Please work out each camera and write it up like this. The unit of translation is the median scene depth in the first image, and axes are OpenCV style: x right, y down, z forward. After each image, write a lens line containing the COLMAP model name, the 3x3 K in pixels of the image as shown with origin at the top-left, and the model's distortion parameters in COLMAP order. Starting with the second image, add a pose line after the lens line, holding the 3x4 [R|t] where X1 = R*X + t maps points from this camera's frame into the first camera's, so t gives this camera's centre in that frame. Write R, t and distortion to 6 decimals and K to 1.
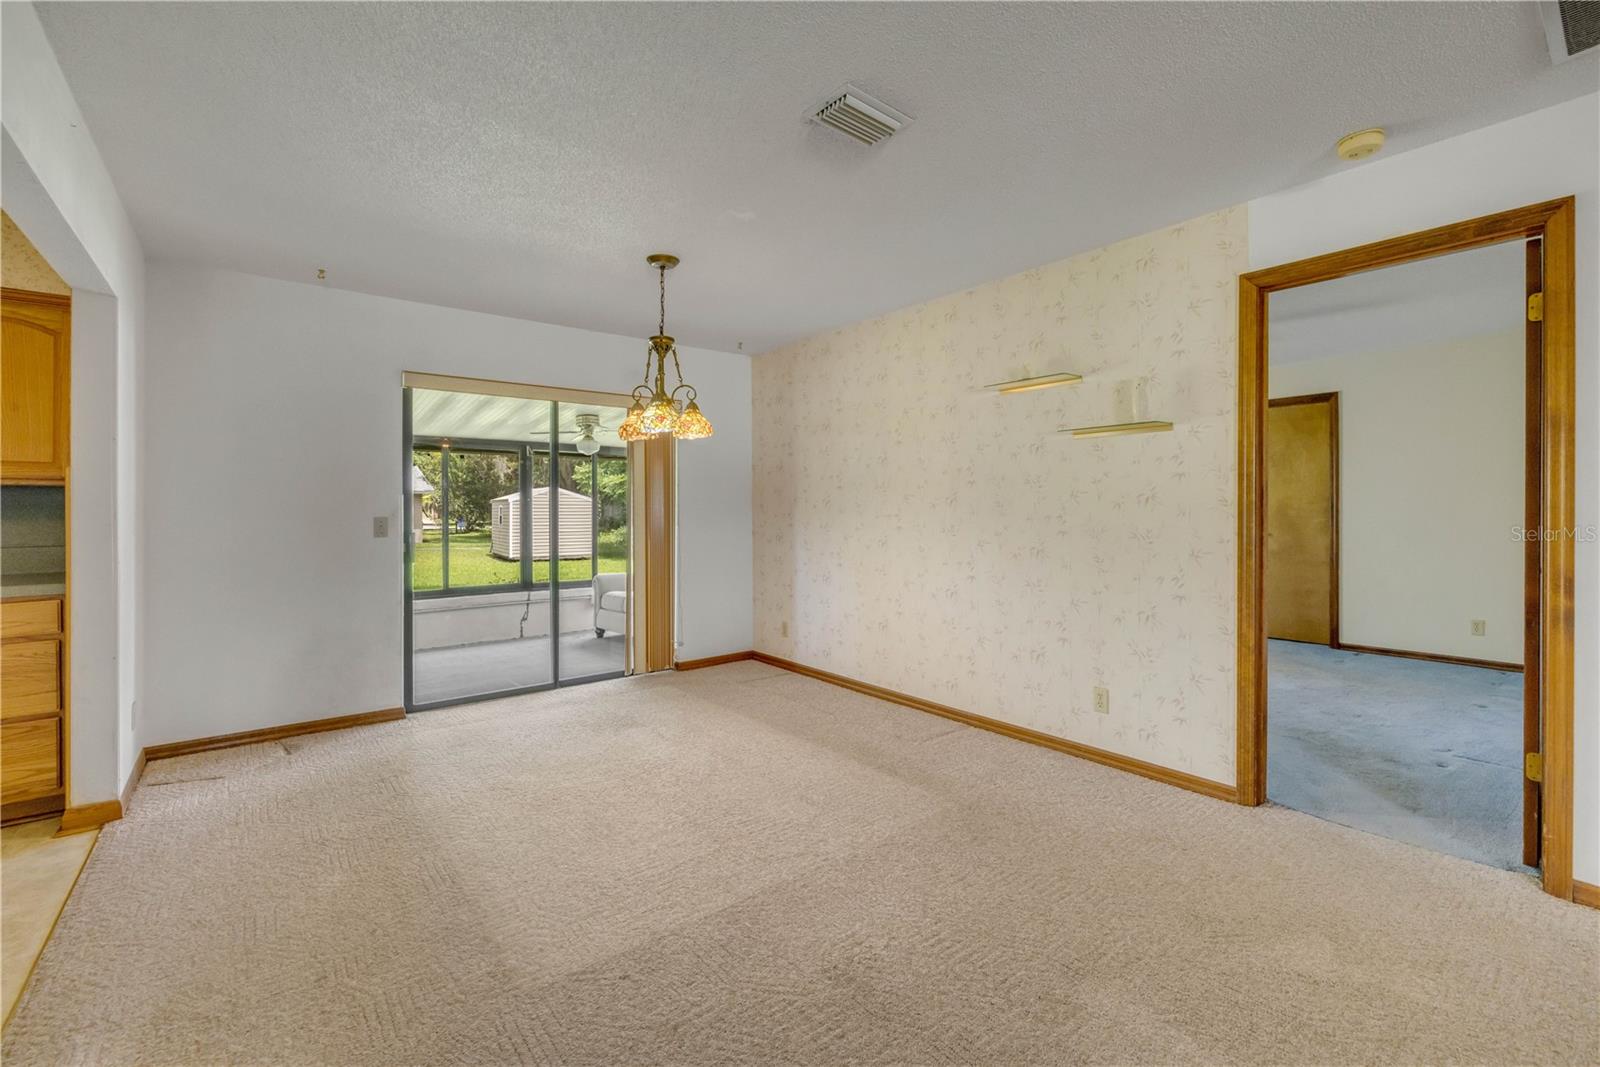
lens RADIAL K [[685.4, 0, 797.8], [0, 685.4, 514.5], [0, 0, 1]] dist [-0.001062, 0.000063]
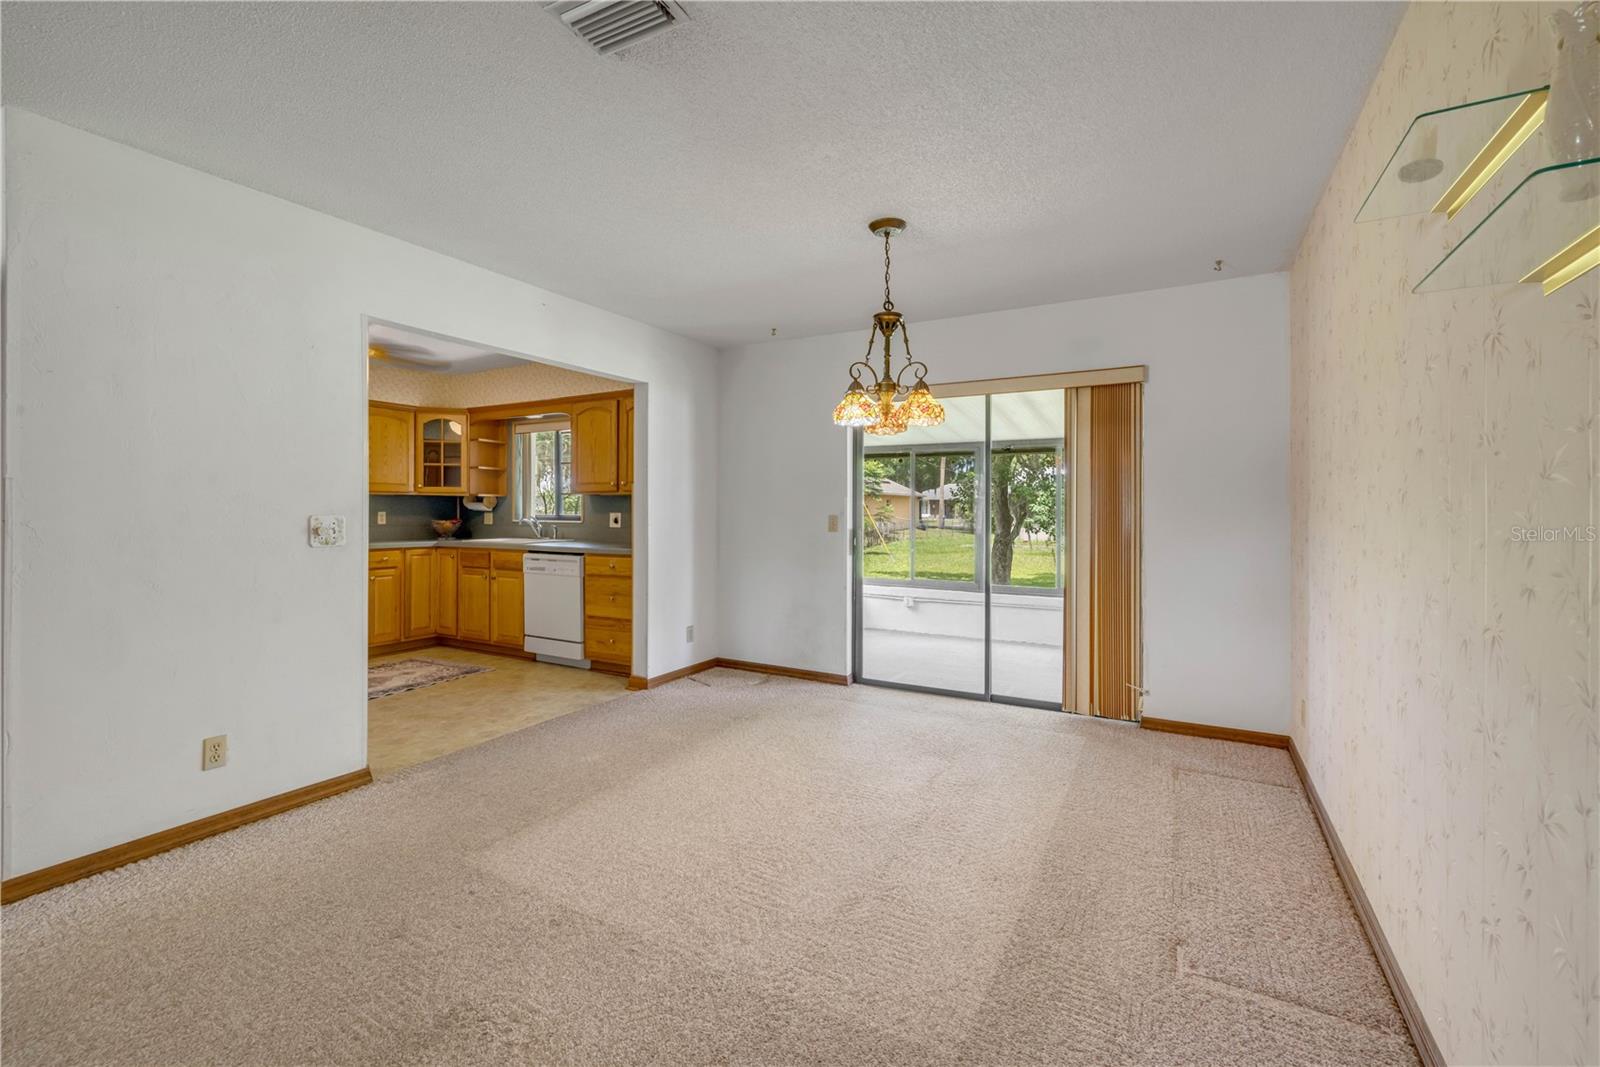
lens RADIAL K [[676.0, 0, 792.0], [0, 676.0, 508.8], [0, 0, 1]] dist [-0.000366, -0.000141]
pose [[0.367627, 0.003100, -0.929968, 0.561117], [-0.011667, 0.999931, -0.001279, -0.006302], [0.929900, 0.011320, 0.367637, 0.565585]]
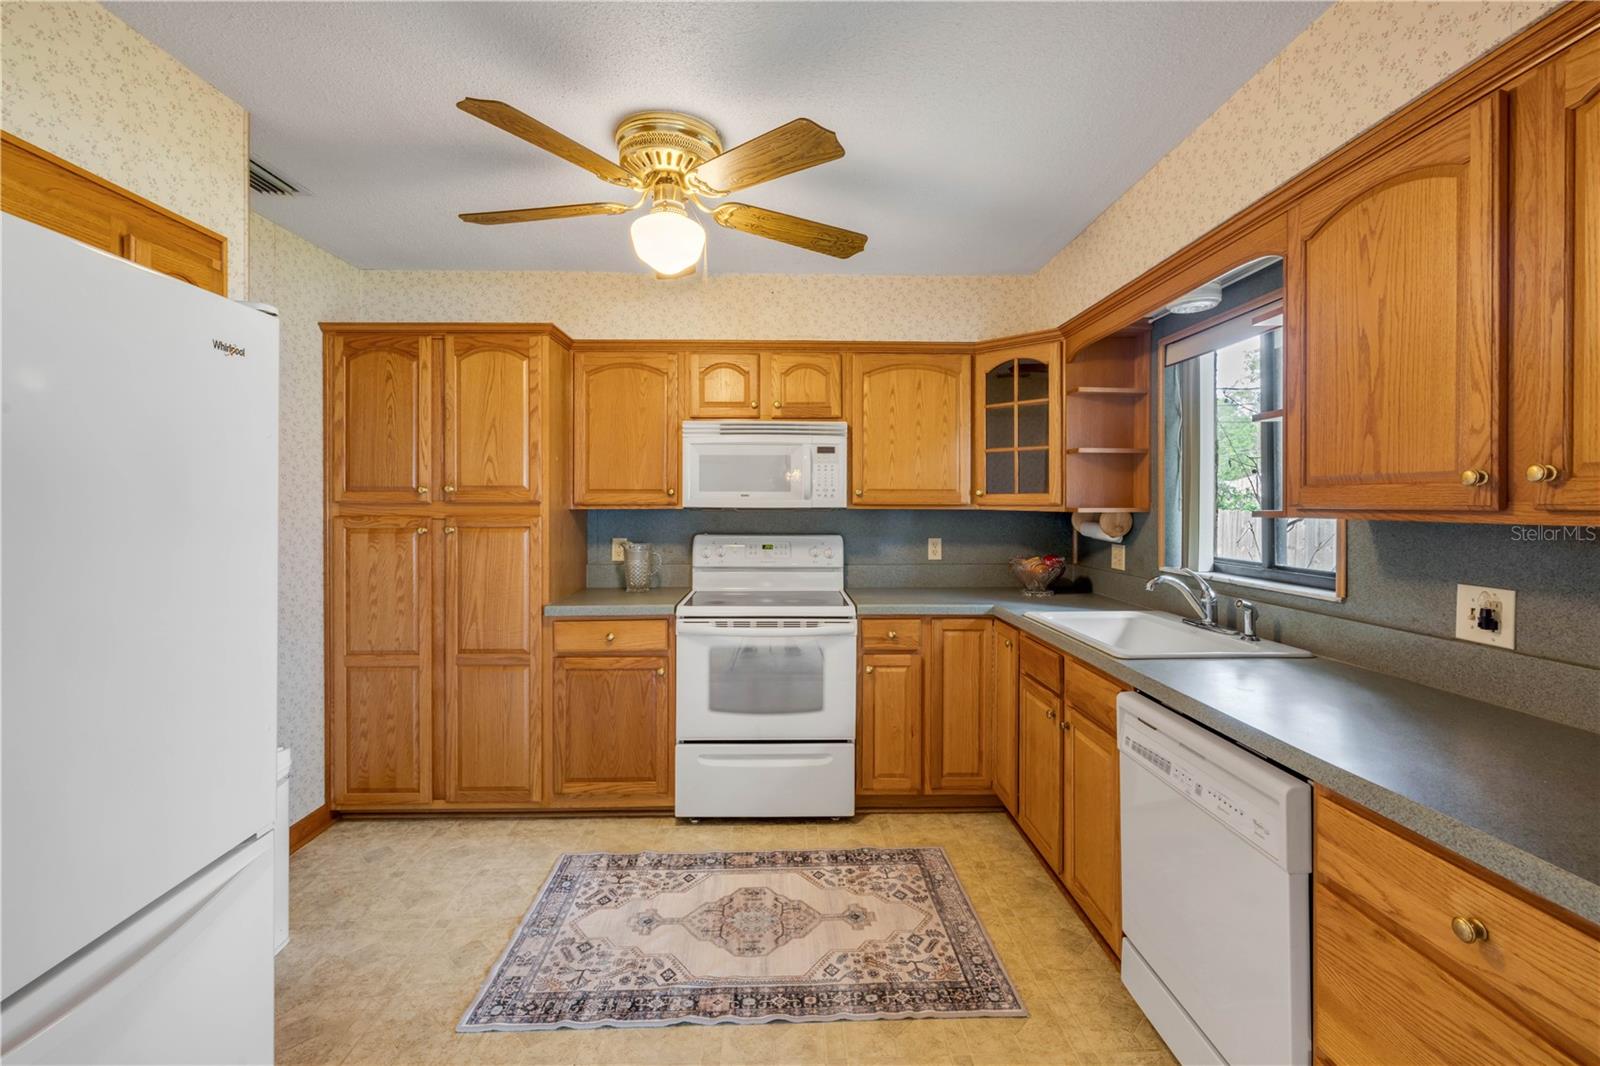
lens RADIAL K [[690.3, 0, 802.4], [0, 690.3, 501.8], [0, 0, 1]] dist [-0.000499, -0.000572]
pose [[-0.602507, -0.000521, -0.798113, -0.546630], [-0.007829, 0.999956, 0.005257, -0.048166], [0.798075, 0.009416, -0.602484, 0.691606]]
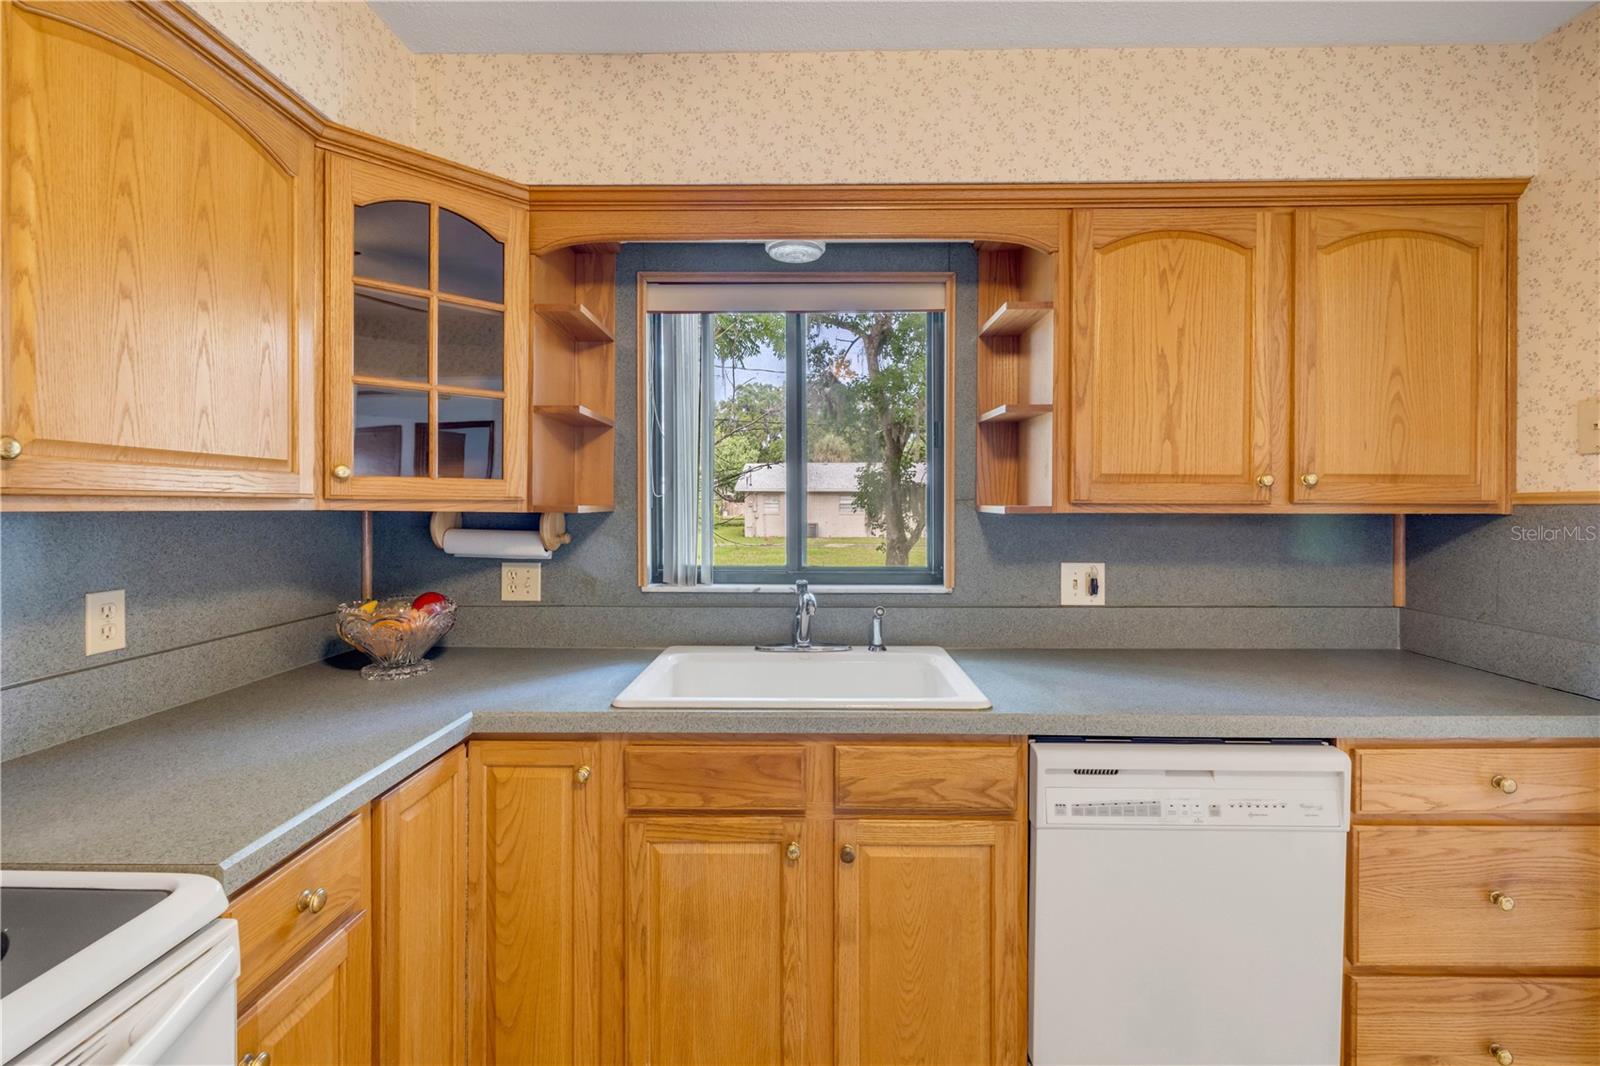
lens RADIAL K [[676.0, 0, 792.0], [0, 676.0, 508.3], [0, 0, 1]] dist [-0.000366, -0.000141]
pose [[0.768663, 0.006591, -0.639620, -0.991805], [-0.009823, 0.999951, -0.001502, -0.037529], [0.639578, 0.007438, 0.768690, 0.164480]]
